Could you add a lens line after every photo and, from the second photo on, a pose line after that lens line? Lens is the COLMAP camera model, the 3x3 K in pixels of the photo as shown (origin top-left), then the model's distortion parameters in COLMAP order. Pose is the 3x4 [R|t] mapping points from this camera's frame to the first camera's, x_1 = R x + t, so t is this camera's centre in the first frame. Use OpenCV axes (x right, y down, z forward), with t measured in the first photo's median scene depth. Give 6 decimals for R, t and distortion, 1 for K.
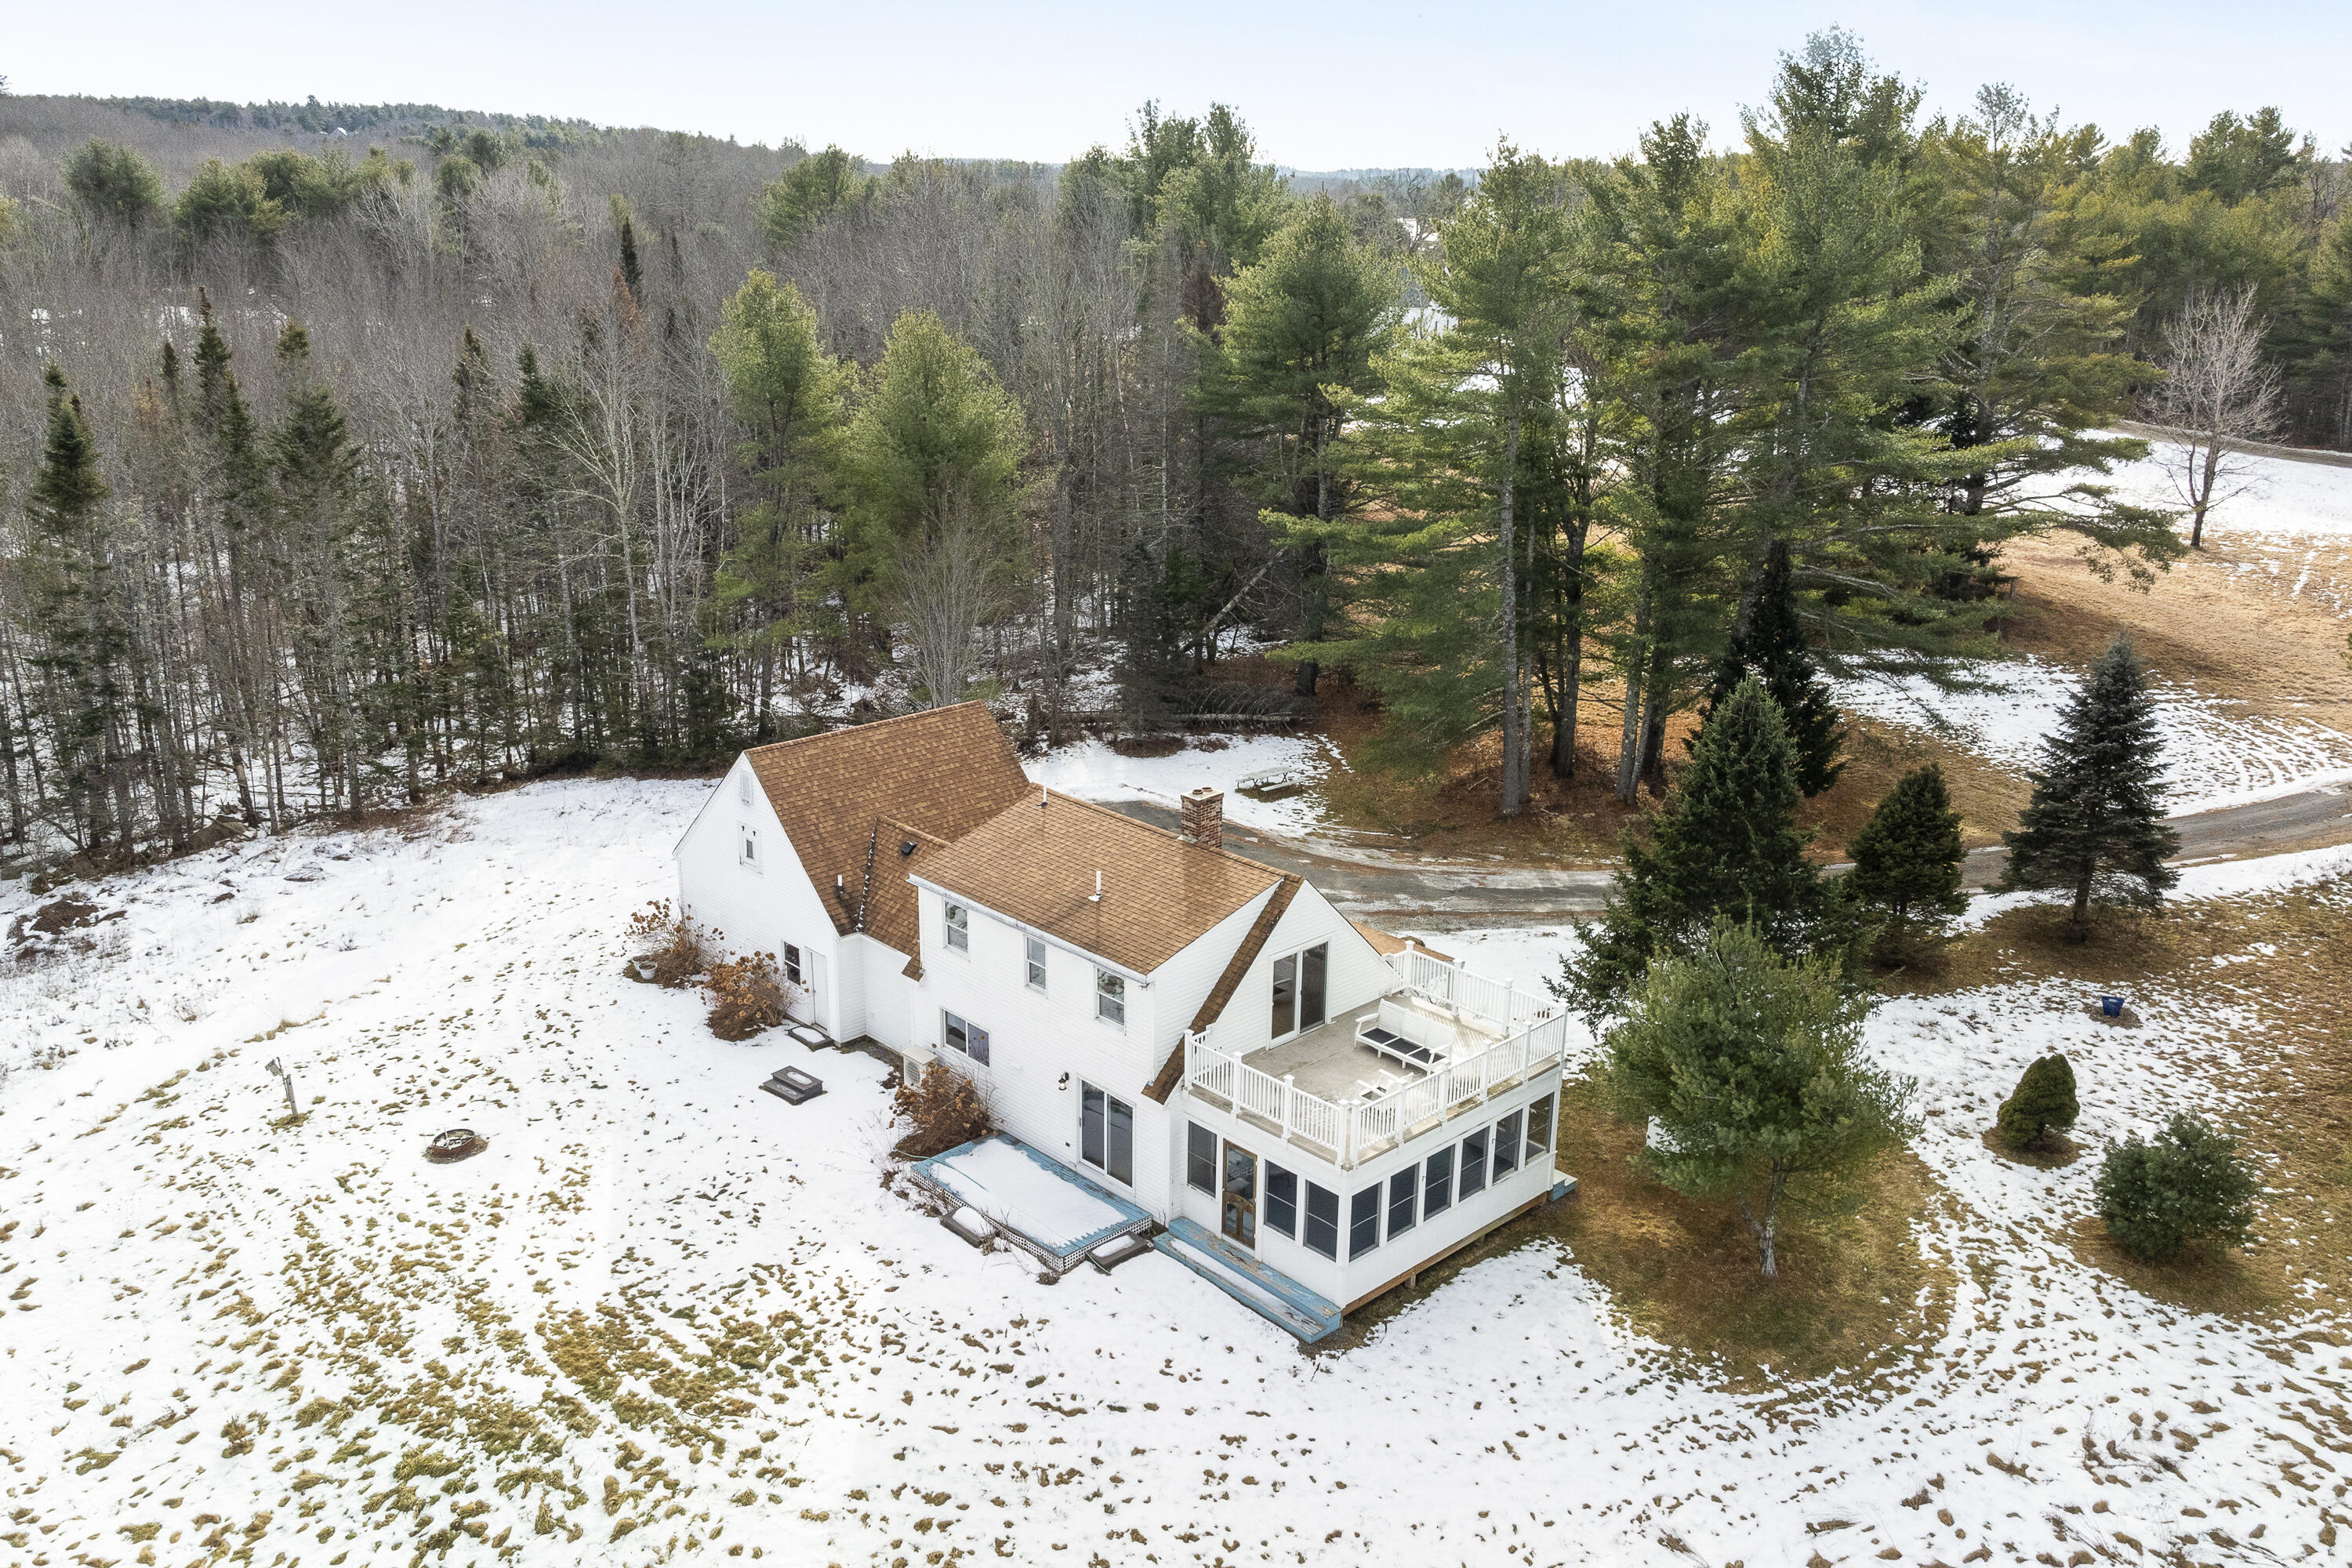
lens RADIAL K [[1890.4, 0, 1176.0], [0, 1890.4, 784.0], [0, 0, 1]] dist [-0.006778, -0.005666]
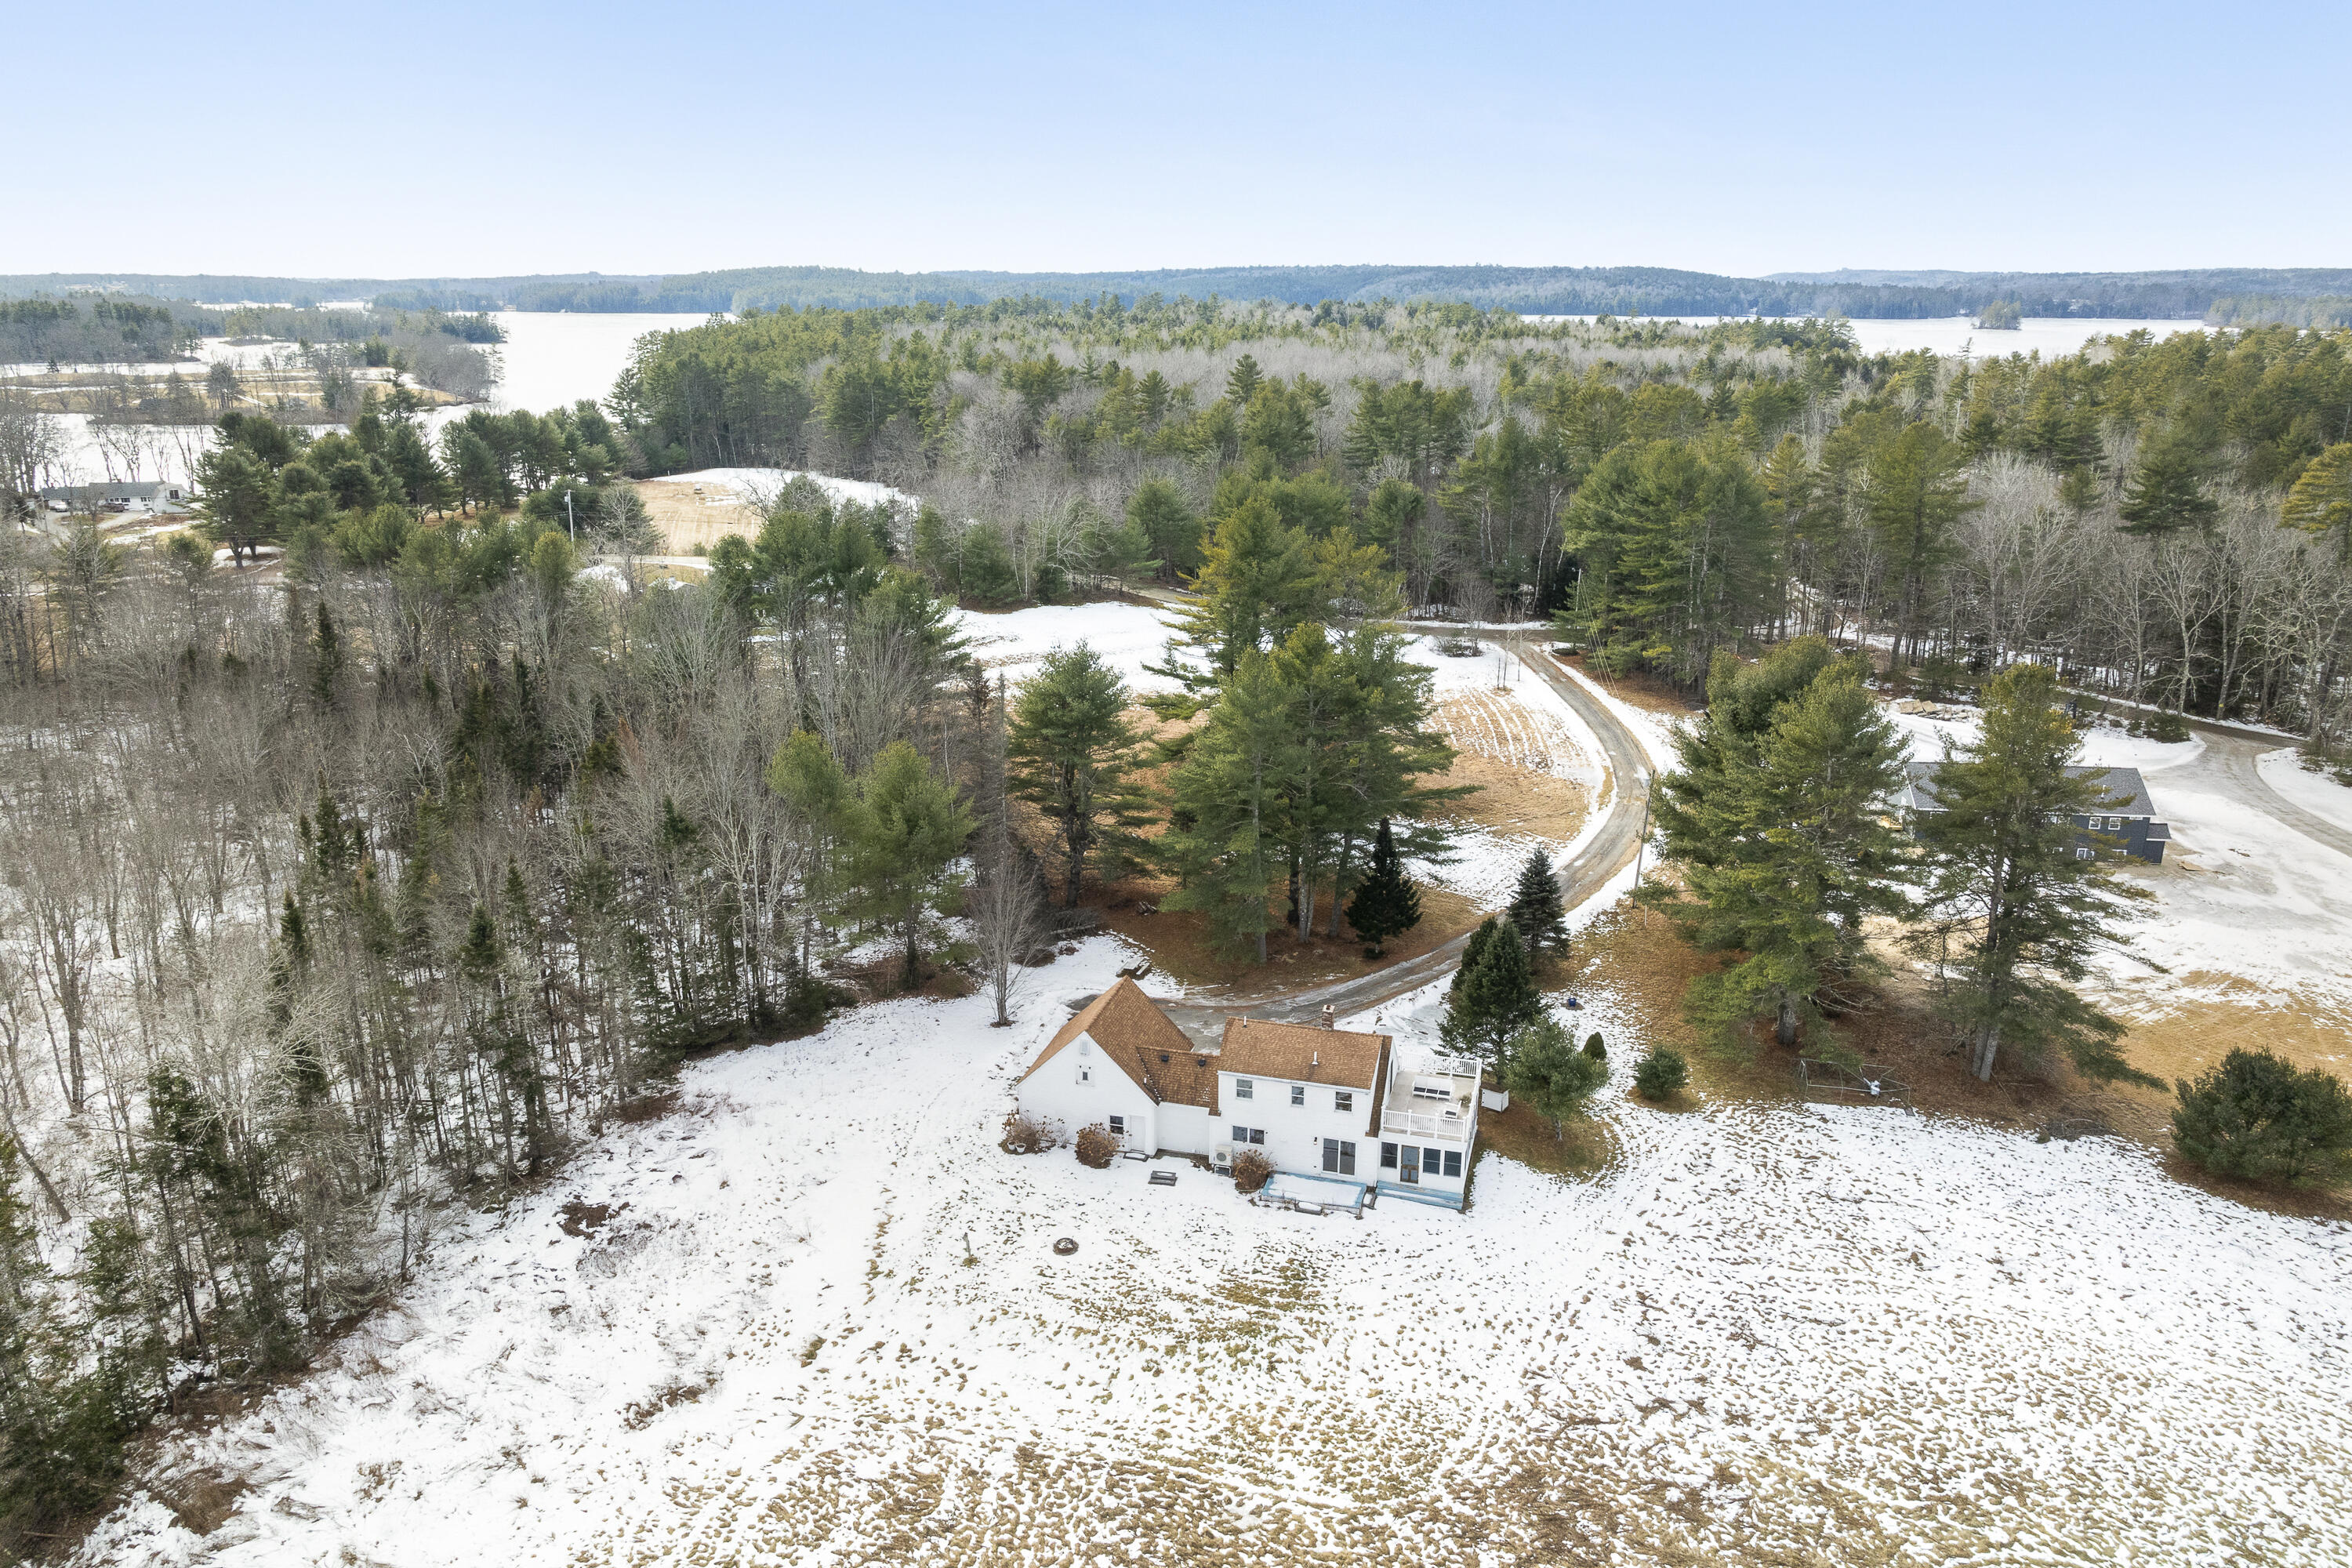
lens RADIAL K [[1620.9, 0, 1176.0], [0, 1620.9, 784.0], [0, 0, 1]] dist [-0.000488, 0.001140]
pose [[0.858392, -0.157051, 0.488363, -1.303189], [0.163691, 0.986074, 0.029389, -0.431686], [-0.486178, 0.054714, 0.872146, -0.837814]]
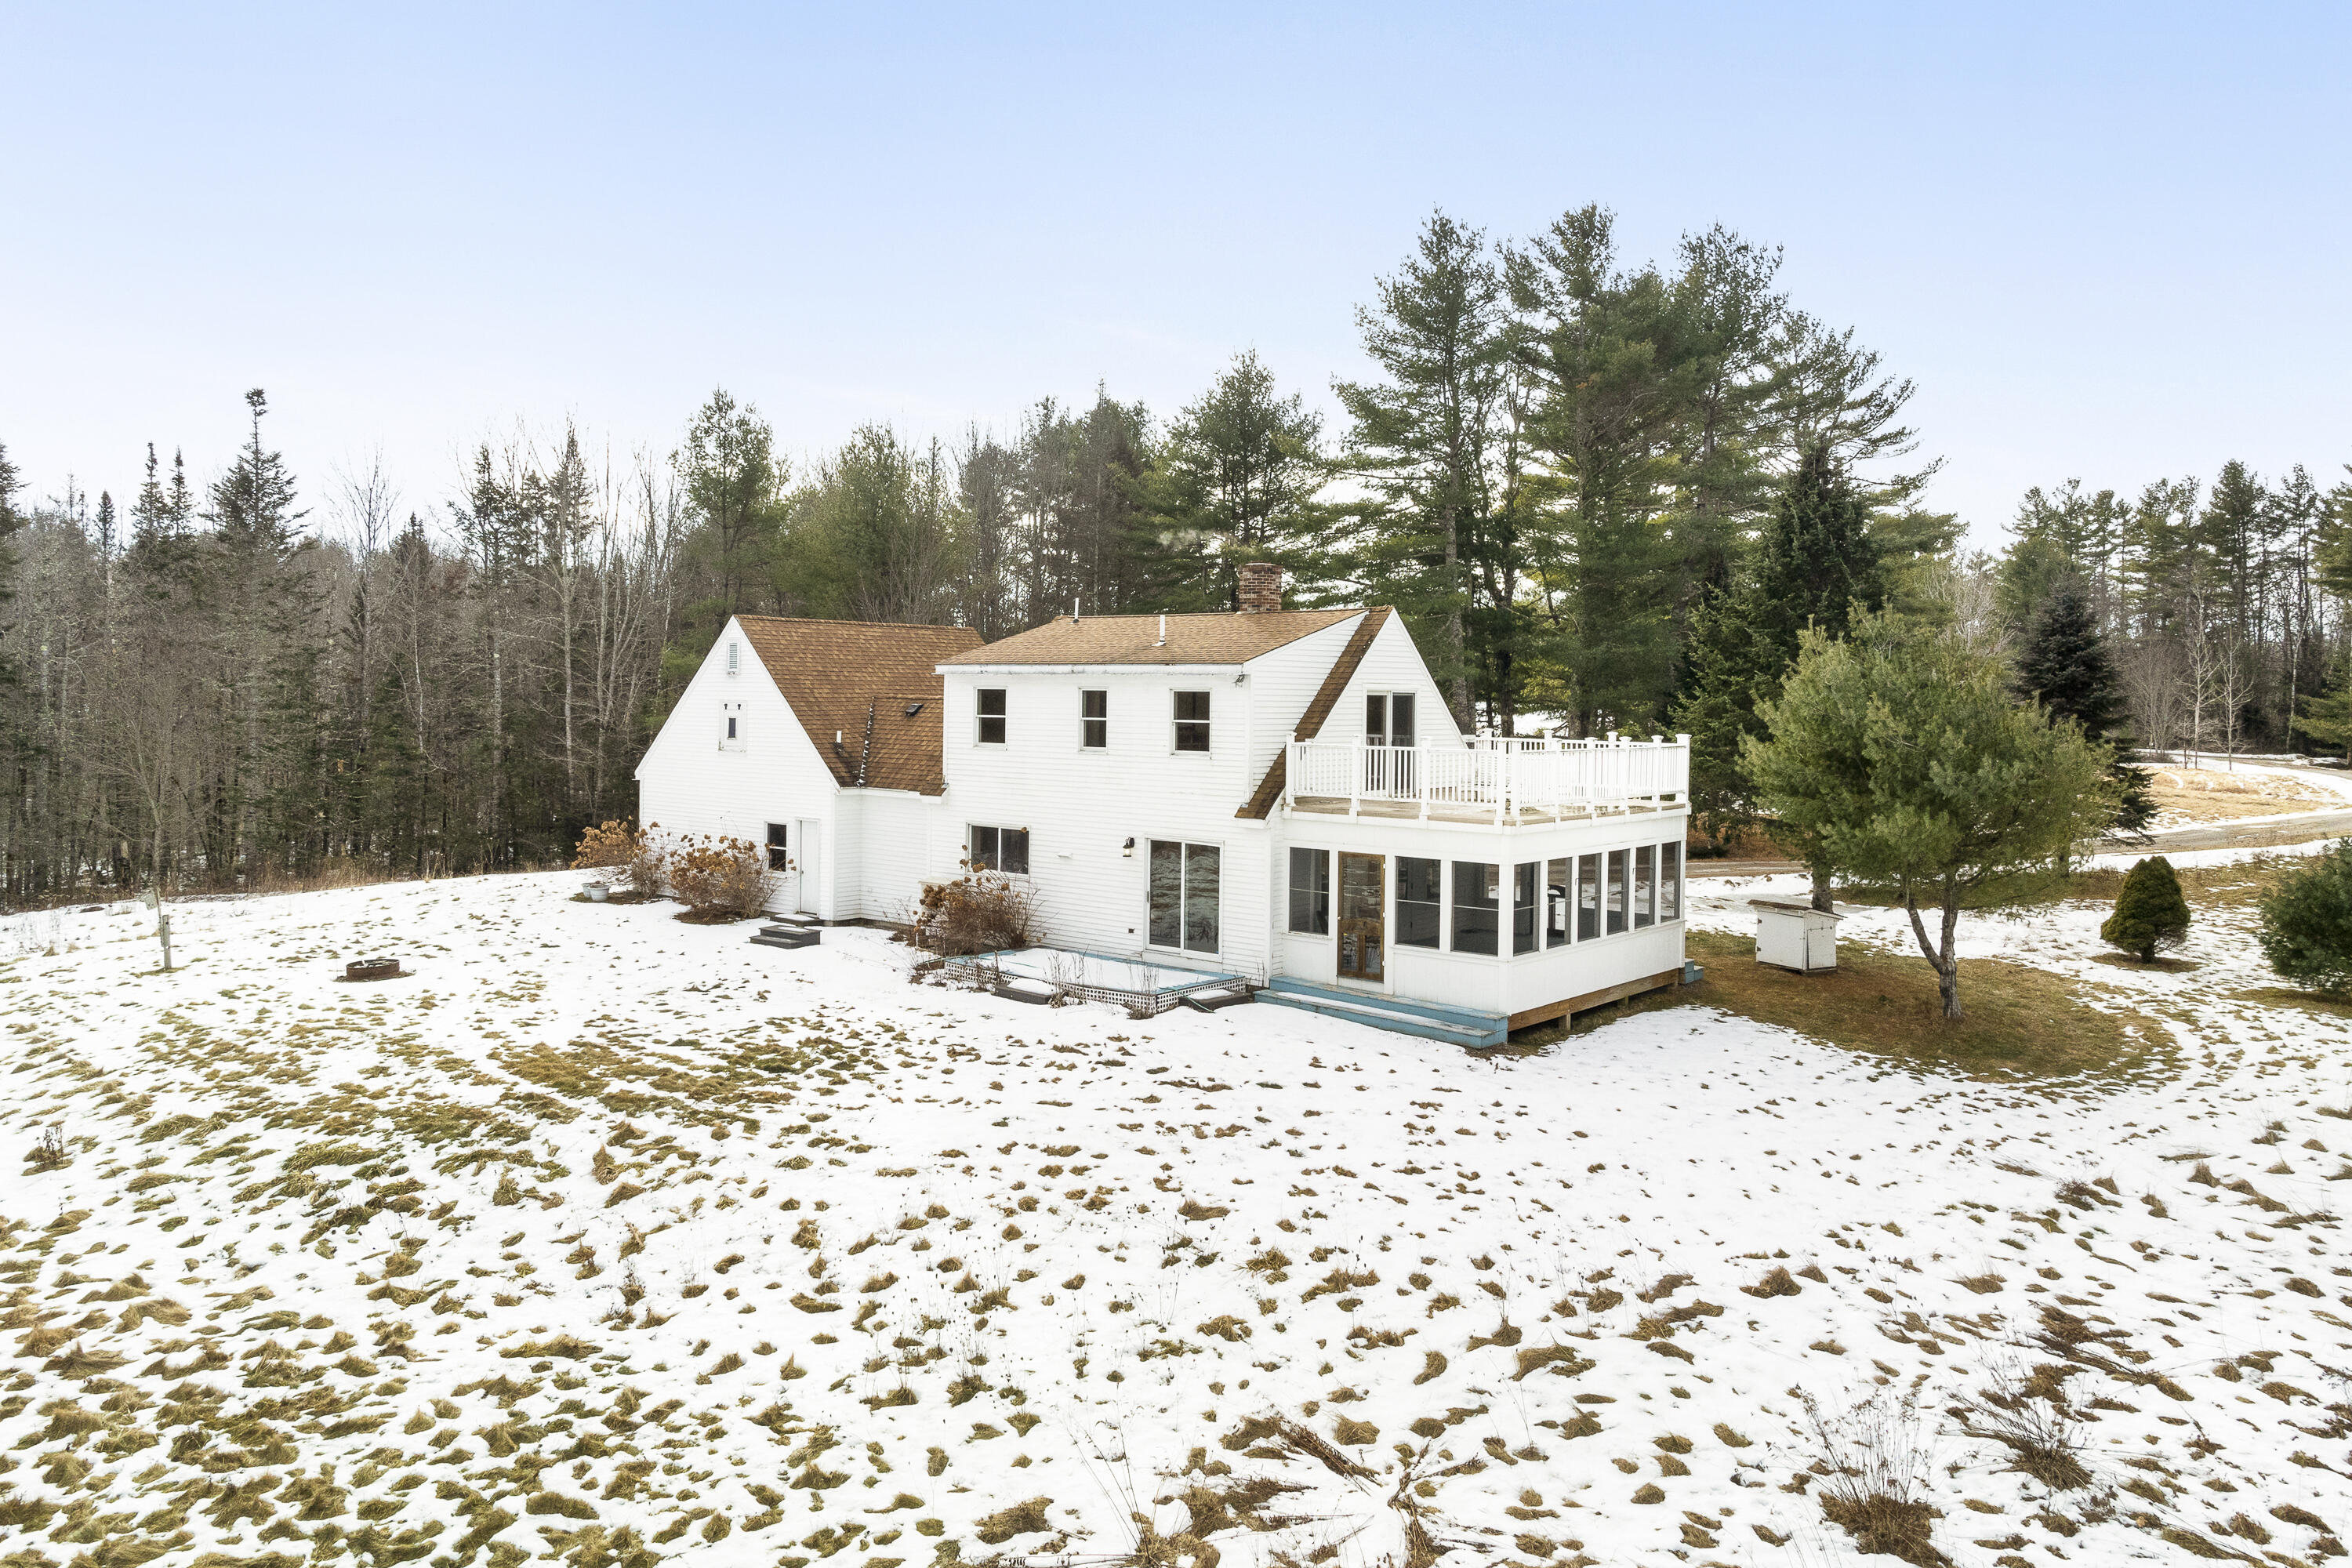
lens RADIAL K [[1646.7, 0, 1179.5], [0, 1646.7, 729.4], [0, 0, 1]] dist [0.000211, -0.003063]
pose [[0.993620, -0.002053, 0.112764, -0.137245], [0.033816, 0.959258, -0.280500, 0.360307], [-0.107594, 0.282523, 0.953207, 0.300807]]
